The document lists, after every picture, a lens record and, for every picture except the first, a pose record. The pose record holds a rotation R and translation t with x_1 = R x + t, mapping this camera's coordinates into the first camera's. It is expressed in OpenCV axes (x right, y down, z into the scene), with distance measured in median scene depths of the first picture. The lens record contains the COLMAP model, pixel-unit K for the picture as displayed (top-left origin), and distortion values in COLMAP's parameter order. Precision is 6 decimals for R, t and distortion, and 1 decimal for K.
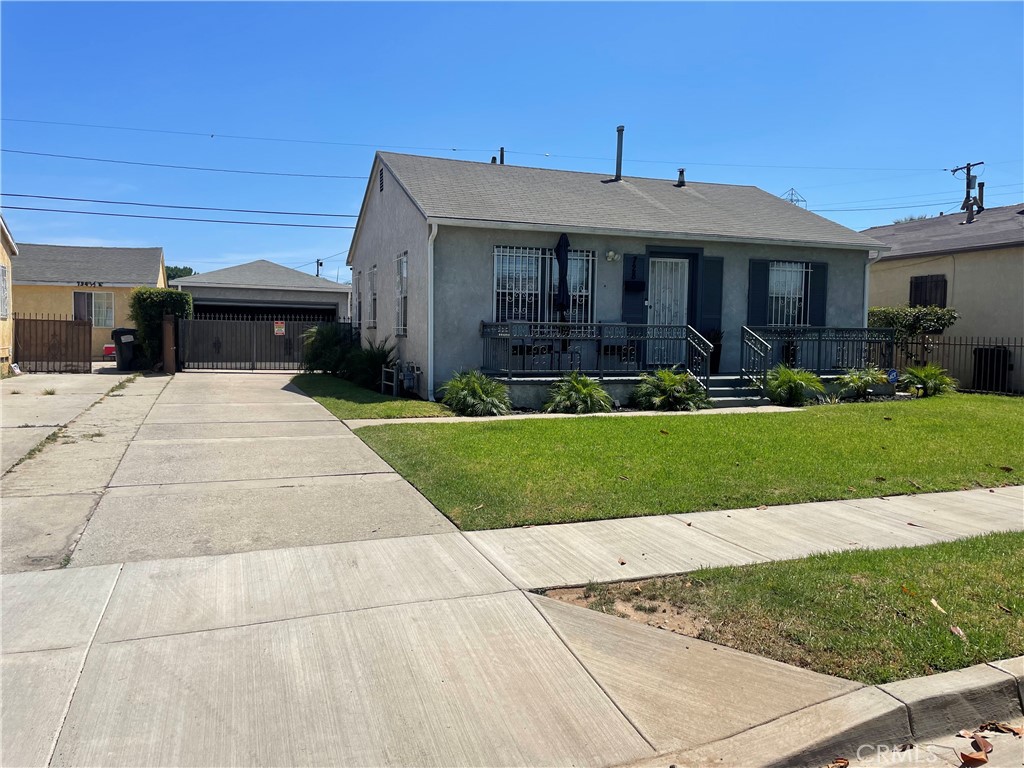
lens RADIAL K [[769.0, 0, 512.0], [0, 769.0, 384.0], [0, 0, 1]] dist [0.093900, -0.135821]
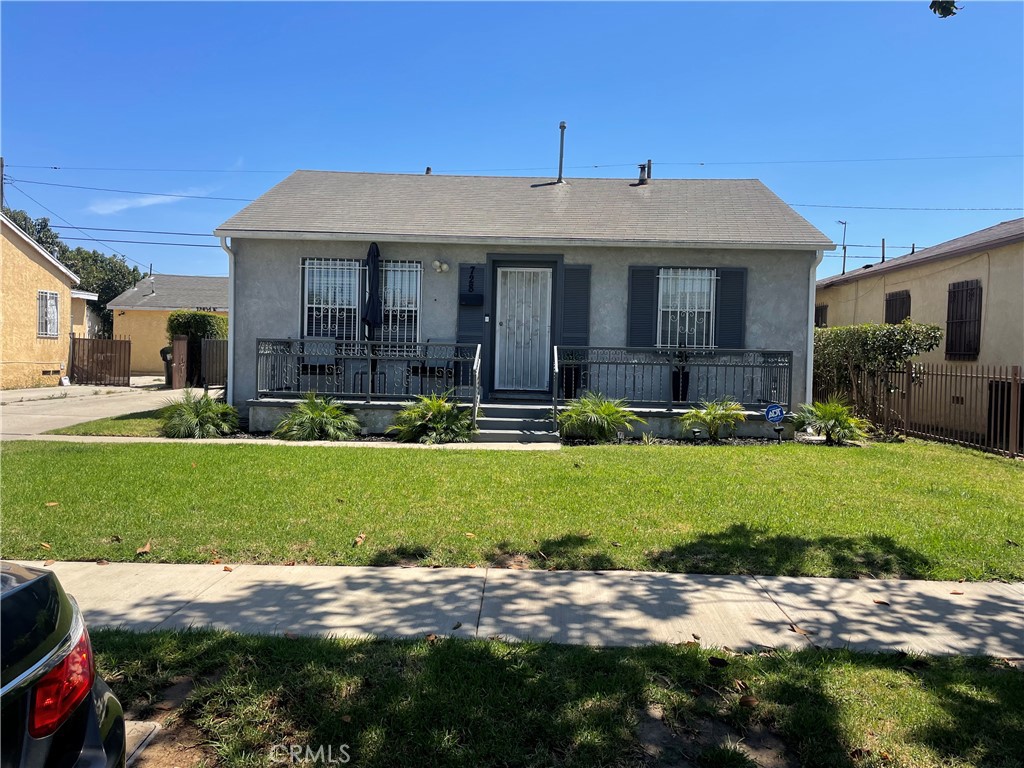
lens RADIAL K [[769.0, 0, 512.0], [0, 769.0, 384.0], [0, 0, 1]] dist [0.093900, -0.135821]
pose [[0.930387, 0.023513, -0.365823, 0.512533], [-0.036185, 0.998958, -0.027819, -0.008583], [0.364788, 0.039119, 0.930268, 0.203390]]
